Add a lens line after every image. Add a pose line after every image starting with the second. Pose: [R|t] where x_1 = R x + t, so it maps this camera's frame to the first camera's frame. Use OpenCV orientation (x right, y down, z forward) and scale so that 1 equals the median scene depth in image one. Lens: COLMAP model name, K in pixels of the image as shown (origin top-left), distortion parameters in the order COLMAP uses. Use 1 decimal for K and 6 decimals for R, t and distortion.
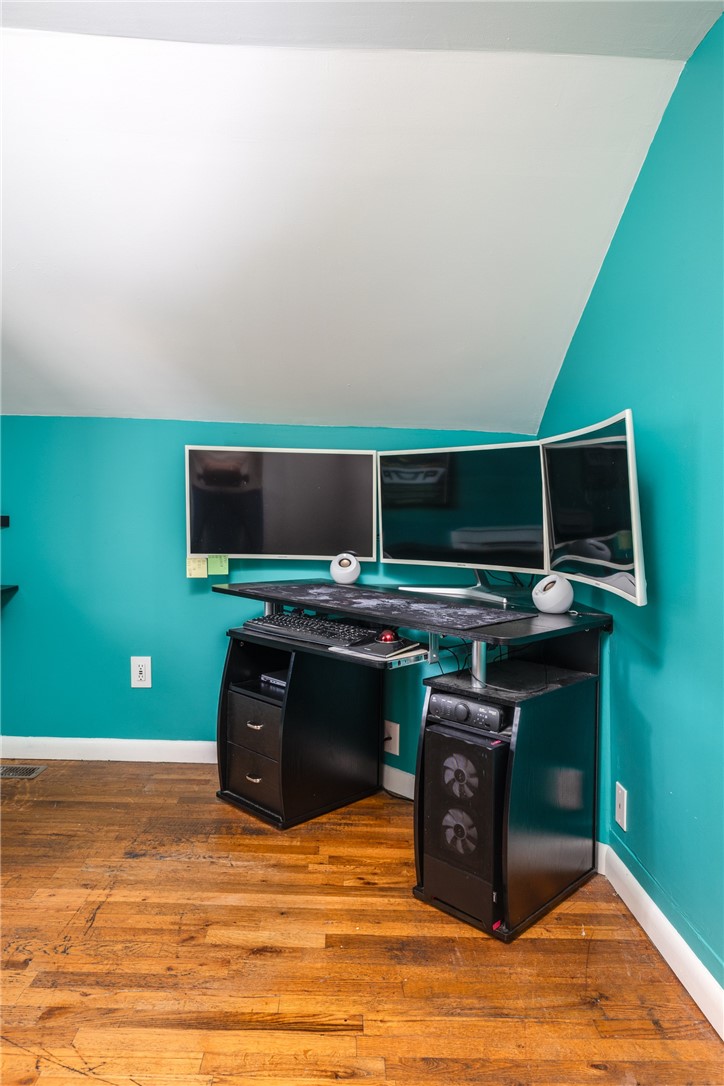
lens RADIAL K [[682.6, 0, 362.0], [0, 682.6, 543.0], [0, 0, 1]] dist [0.008305, 0.000012]
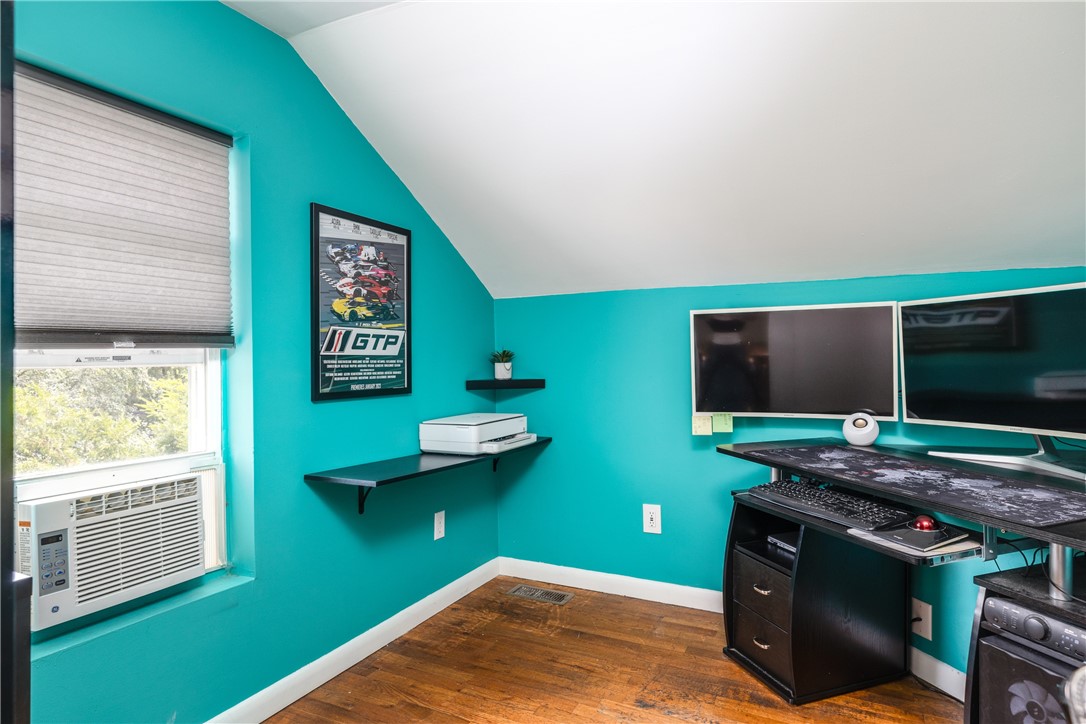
lens RADIAL K [[574.9, 0, 550.4], [0, 574.9, 368.7], [0, 0, 1]] dist [0.002847, -0.000848]
pose [[0.877220, -0.011475, -0.479952, -0.021868], [0.003909, 0.999852, -0.016761, -0.041040], [0.480073, 0.012827, 0.877135, 0.117432]]
